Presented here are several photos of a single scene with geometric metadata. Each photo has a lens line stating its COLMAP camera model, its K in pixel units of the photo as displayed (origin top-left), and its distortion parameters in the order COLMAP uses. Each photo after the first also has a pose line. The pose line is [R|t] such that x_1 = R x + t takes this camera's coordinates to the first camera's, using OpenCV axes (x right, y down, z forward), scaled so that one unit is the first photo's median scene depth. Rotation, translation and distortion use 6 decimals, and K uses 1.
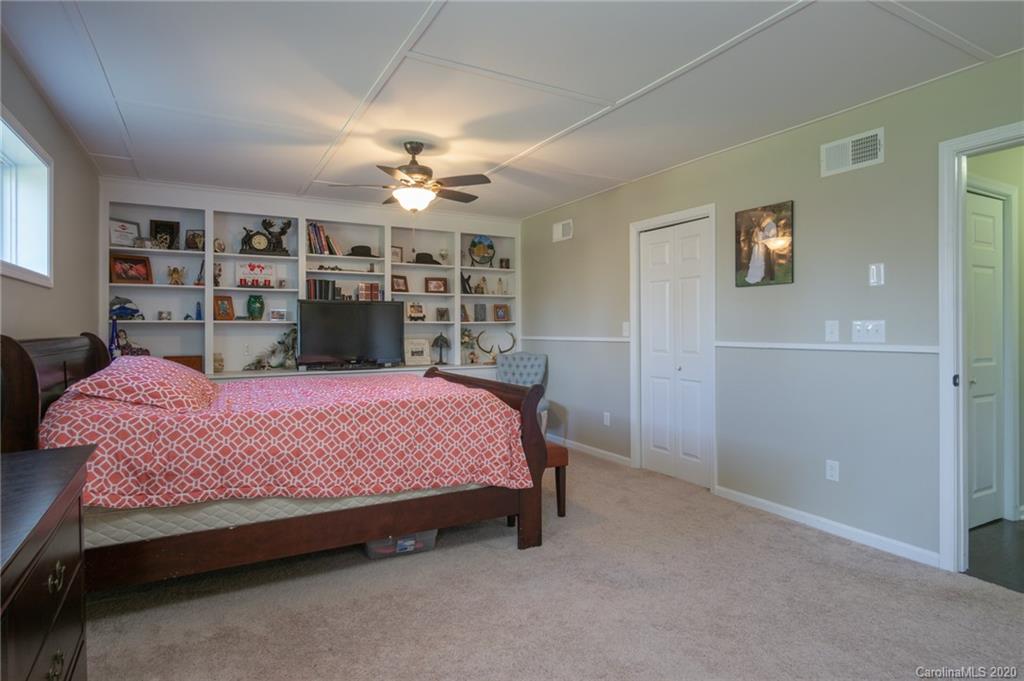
lens RADIAL K [[558.1, 0, 499.6], [0, 558.1, 330.3], [0, 0, 1]] dist [-0.028188, 0.005580]
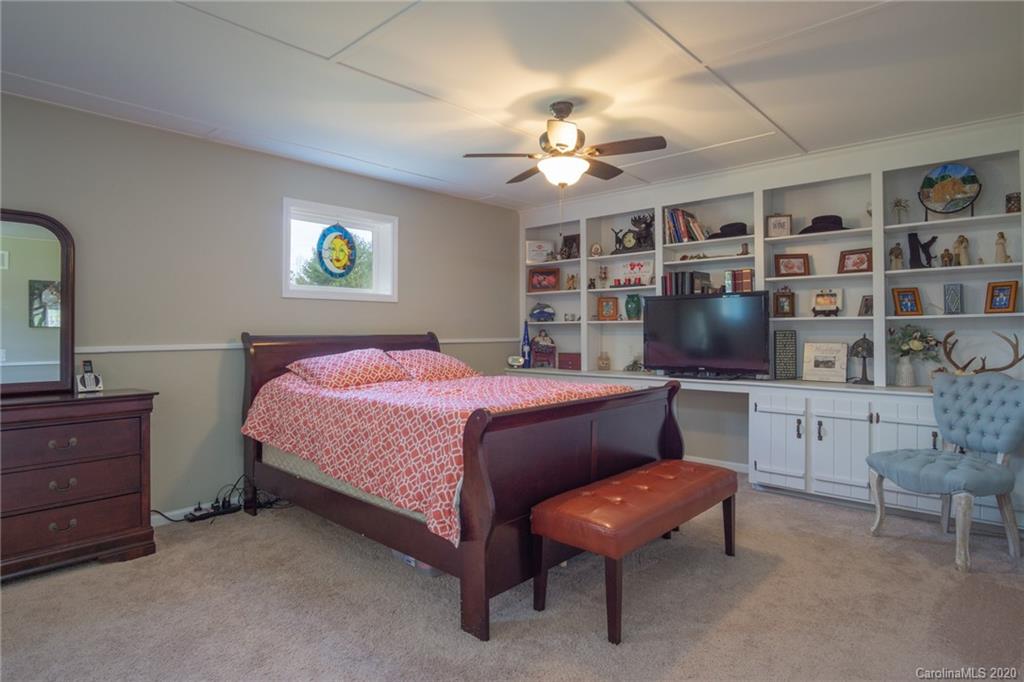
lens RADIAL K [[560.3, 0, 490.1], [0, 560.3, 326.2], [0, 0, 1]] dist [-0.033001, 0.002551]
pose [[0.306127, -0.006631, -0.951968, 0.412520], [0.000044, 0.999976, -0.006951, -0.000290], [0.951991, 0.002086, 0.306120, 0.446766]]
